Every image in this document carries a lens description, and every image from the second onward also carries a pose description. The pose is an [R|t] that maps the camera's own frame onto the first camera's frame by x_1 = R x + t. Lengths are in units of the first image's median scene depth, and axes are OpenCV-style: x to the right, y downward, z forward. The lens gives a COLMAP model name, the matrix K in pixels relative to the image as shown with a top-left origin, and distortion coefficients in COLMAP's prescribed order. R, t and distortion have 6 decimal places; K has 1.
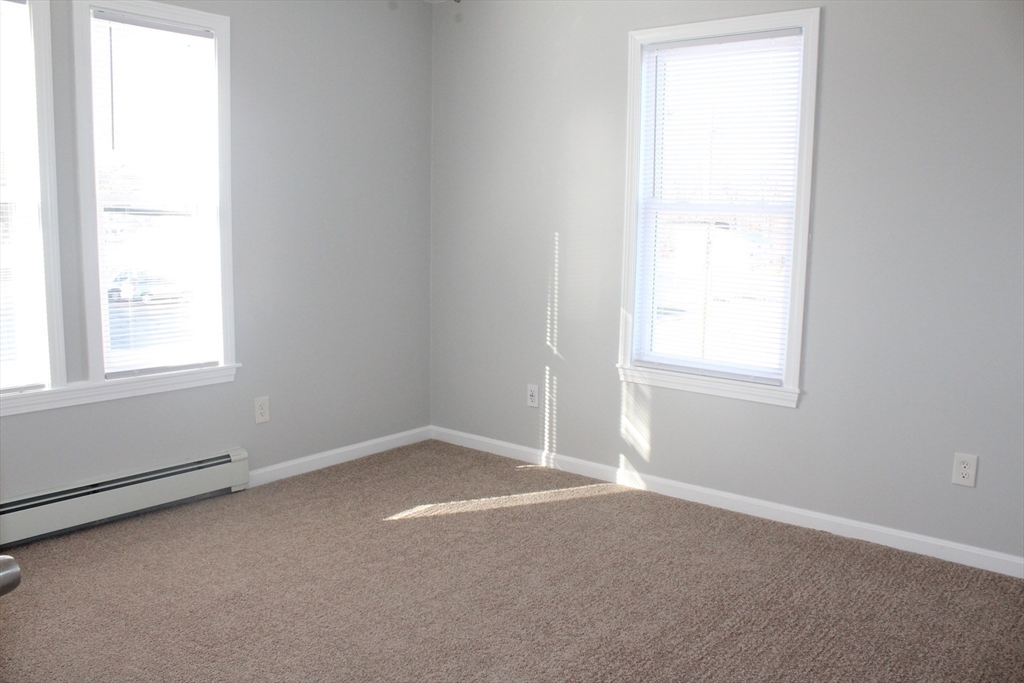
lens RADIAL K [[886.1, 0, 514.3], [0, 886.1, 343.5], [0, 0, 1]] dist [0.008165, 0.007789]
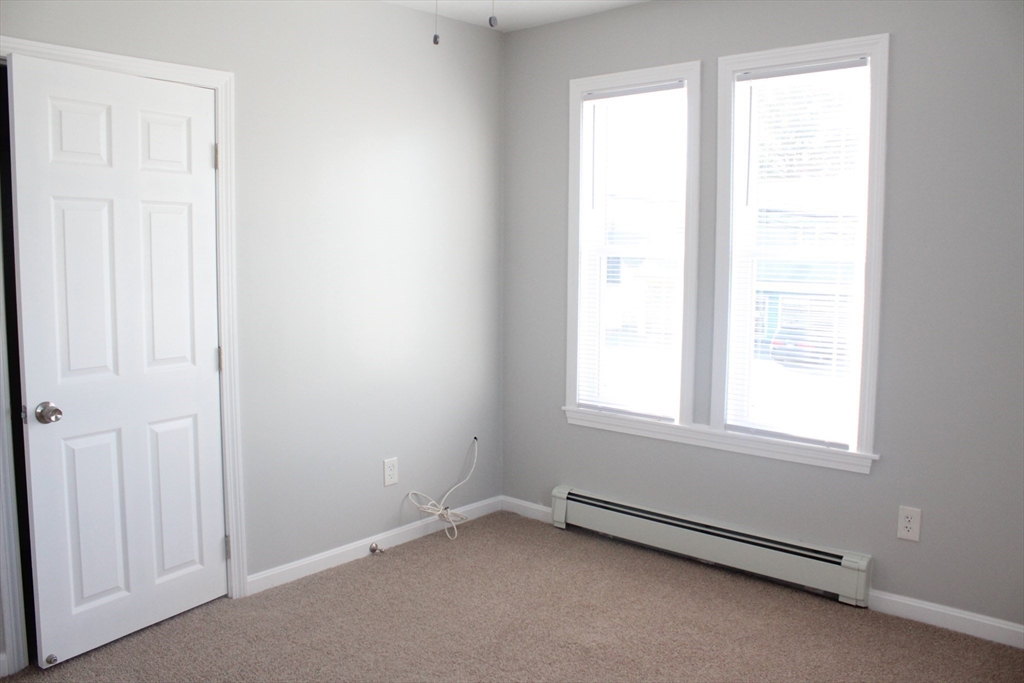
lens RADIAL K [[886.1, 0, 468.1], [0, 886.1, 373.9], [0, 0, 1]] dist [0.008165, 0.007789]
pose [[-0.015182, 0.121057, -0.992529, 0.505706], [-0.163646, 0.978958, 0.121905, -0.090206], [0.986402, 0.164275, 0.004948, 0.622308]]
